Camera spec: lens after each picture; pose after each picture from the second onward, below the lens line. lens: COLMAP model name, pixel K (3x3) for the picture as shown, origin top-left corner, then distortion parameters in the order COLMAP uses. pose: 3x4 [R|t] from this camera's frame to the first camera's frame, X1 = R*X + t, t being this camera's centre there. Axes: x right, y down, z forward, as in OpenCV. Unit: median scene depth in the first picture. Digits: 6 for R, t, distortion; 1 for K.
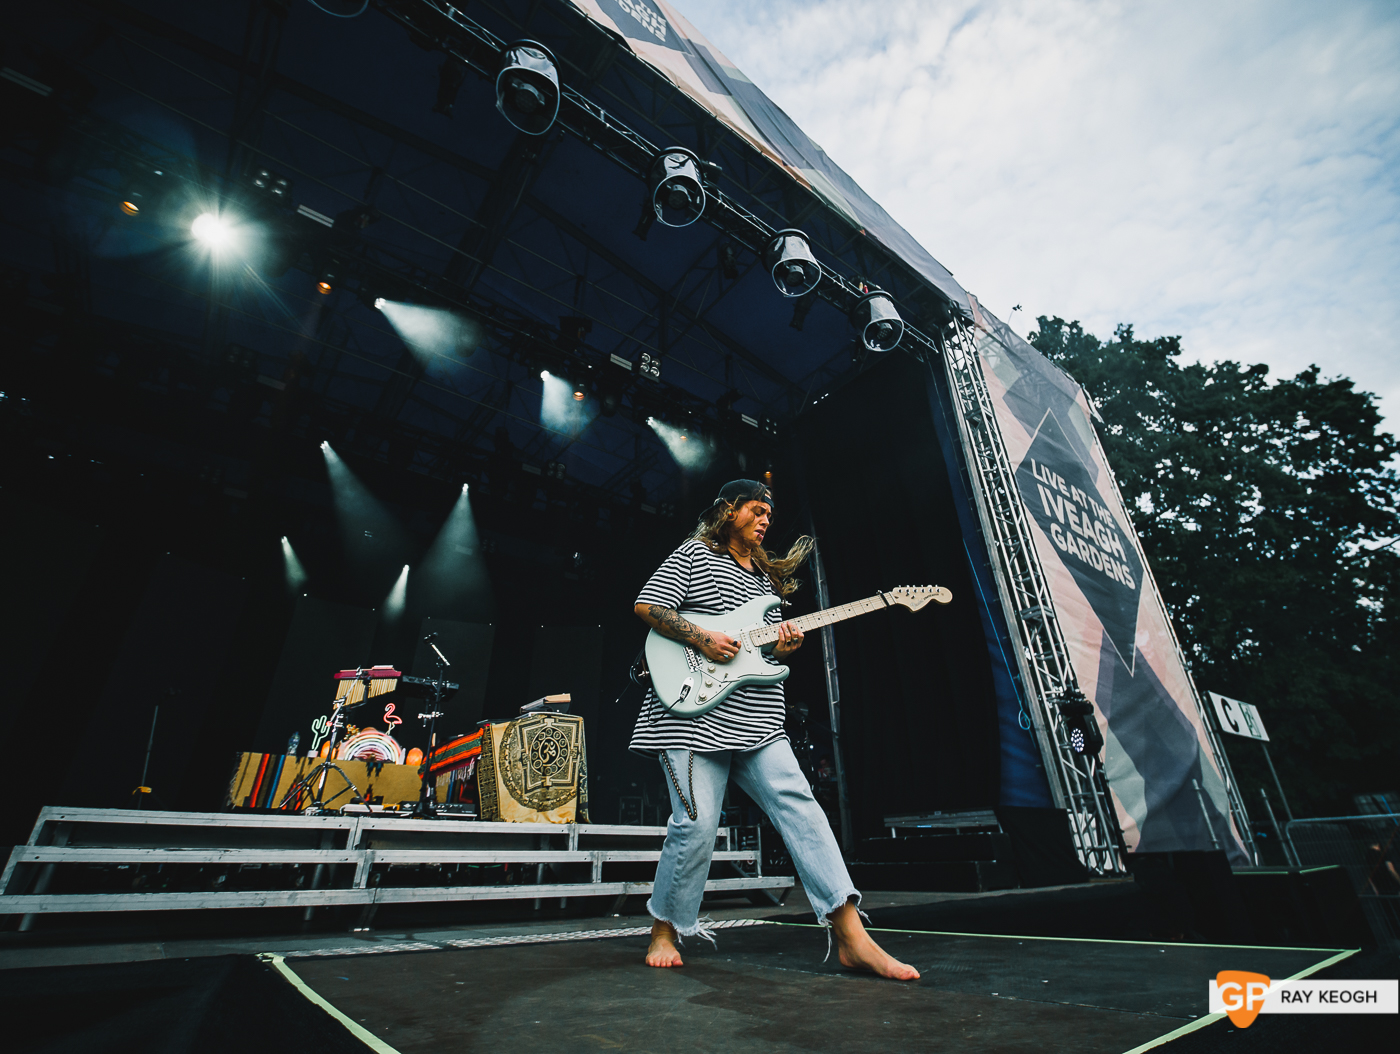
lens RADIAL K [[637.9, 0, 695.1], [0, 637.9, 500.2], [0, 0, 1]] dist [-0.017672, -0.000212]
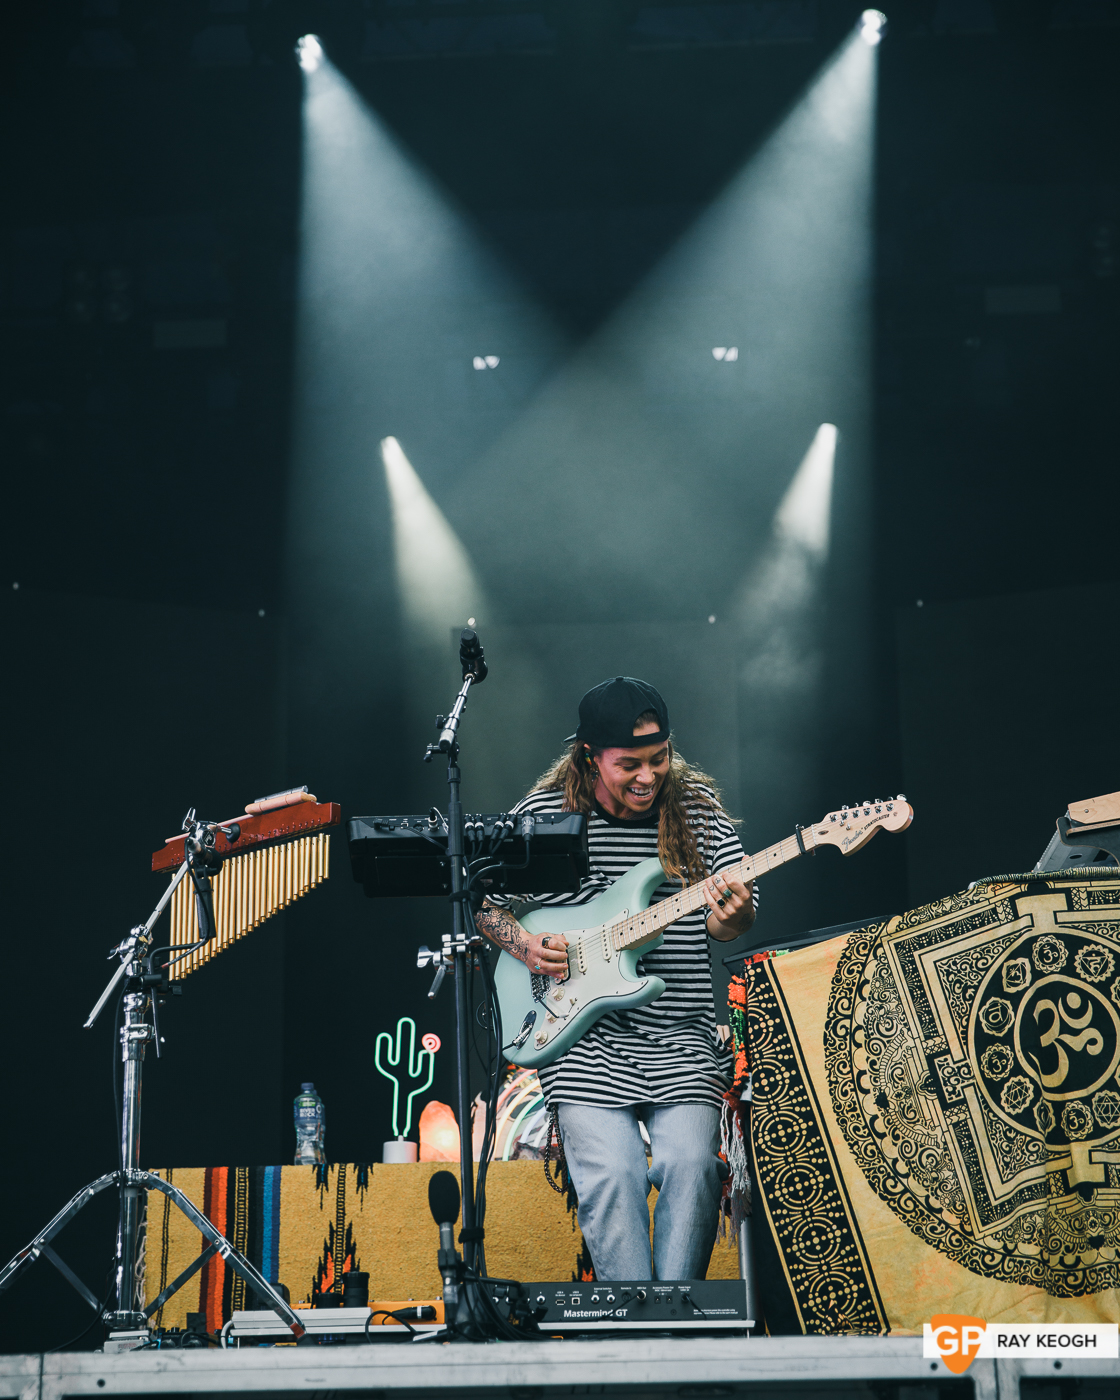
lens RADIAL K [[2642.2, 0, 531.3], [0, 2642.2, 700.3], [0, 0, 1]] dist [0.098912, 0.159327]
pose [[0.768881, -0.192655, -0.609677, 0.213305], [0.323005, 0.939944, 0.110332, 0.129357], [0.551806, -0.281761, 0.784934, 0.218778]]
